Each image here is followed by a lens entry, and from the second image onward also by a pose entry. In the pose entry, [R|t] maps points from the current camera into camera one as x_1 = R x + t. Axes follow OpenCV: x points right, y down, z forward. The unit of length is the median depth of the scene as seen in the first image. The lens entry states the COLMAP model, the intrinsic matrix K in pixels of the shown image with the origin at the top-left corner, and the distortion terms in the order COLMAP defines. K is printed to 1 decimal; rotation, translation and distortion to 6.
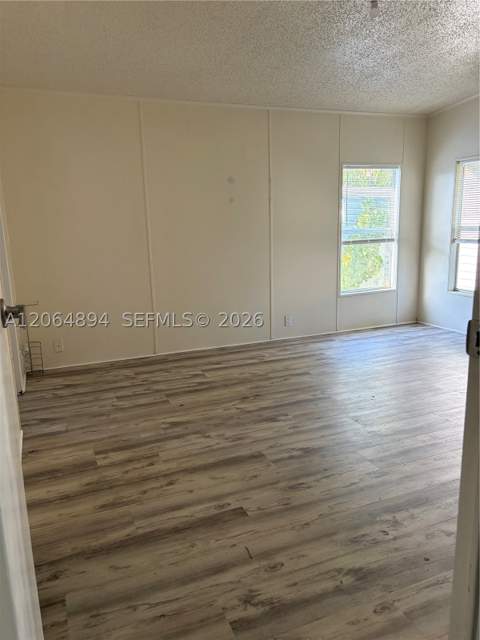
lens RADIAL K [[485.0, 0, 240.0], [0, 485.0, 320.0], [0, 0, 1]] dist [0.056890, -0.067275]
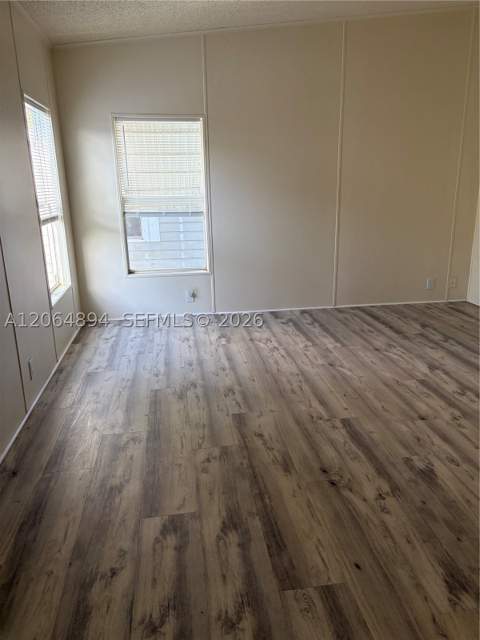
lens RADIAL K [[485.0, 0, 240.0], [0, 485.0, 320.0], [0, 0, 1]] dist [0.056890, -0.067275]
pose [[0.239716, -0.243595, 0.939786, -0.469902], [0.204233, 0.959002, 0.196481, -0.151803], [-0.949118, 0.144836, 0.279638, 0.814937]]
